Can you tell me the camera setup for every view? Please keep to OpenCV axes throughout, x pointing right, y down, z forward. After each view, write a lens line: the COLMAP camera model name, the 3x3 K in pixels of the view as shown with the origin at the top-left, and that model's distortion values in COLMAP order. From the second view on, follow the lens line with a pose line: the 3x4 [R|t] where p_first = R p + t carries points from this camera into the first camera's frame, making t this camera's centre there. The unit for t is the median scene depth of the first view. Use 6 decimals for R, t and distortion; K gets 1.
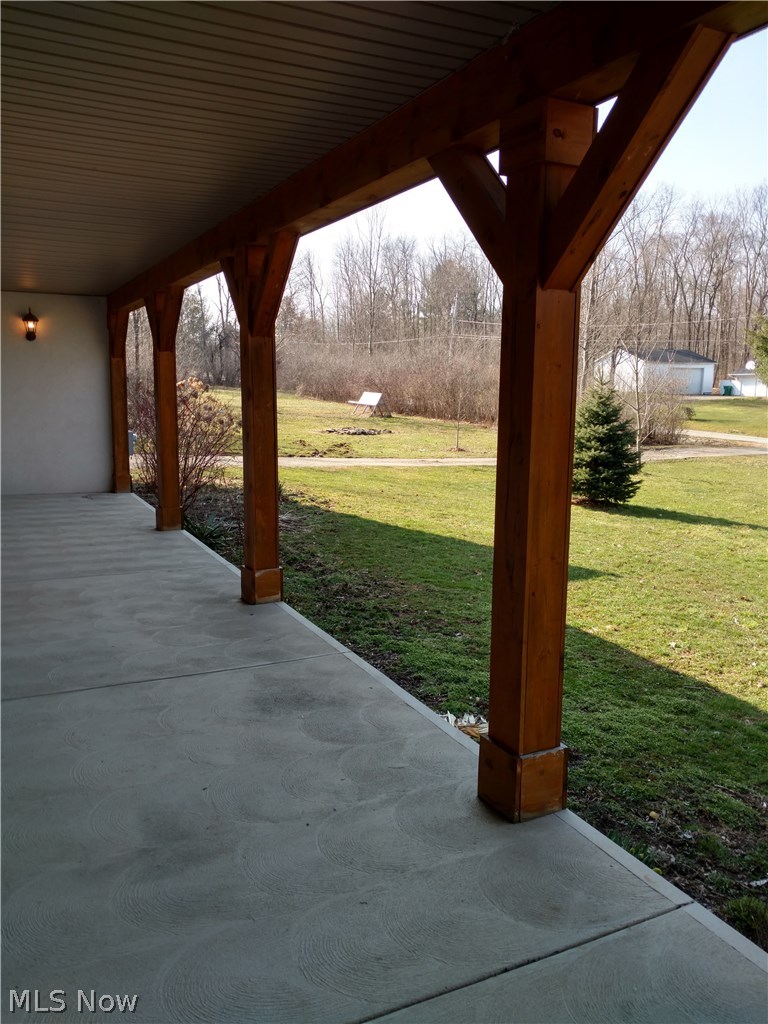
lens RADIAL K [[811.5, 0, 385.0], [0, 811.5, 513.4], [0, 0, 1]] dist [0.038576, -0.001351]
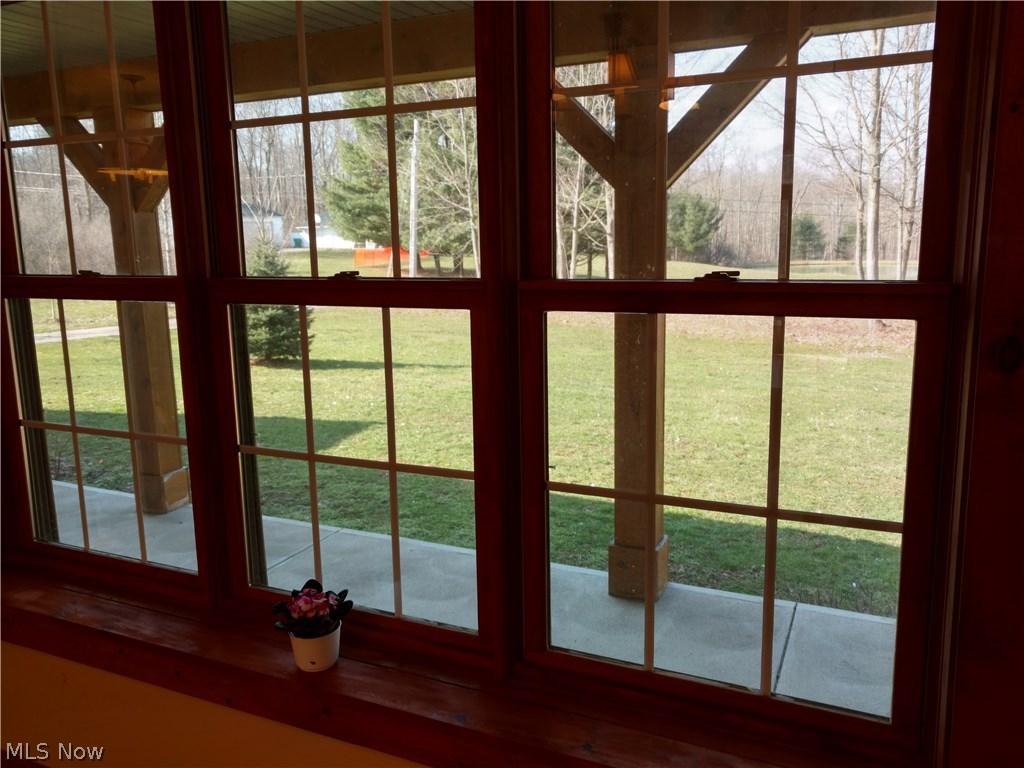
lens RADIAL K [[811.5, 0, 513.8], [0, 811.5, 380.8], [0, 0, 1]] dist [0.038576, -0.001351]
pose [[0.779043, -0.133822, 0.612523, -0.138226], [0.122853, 0.990599, 0.060171, -0.013566], [-0.614817, 0.028375, 0.788159, 0.019845]]
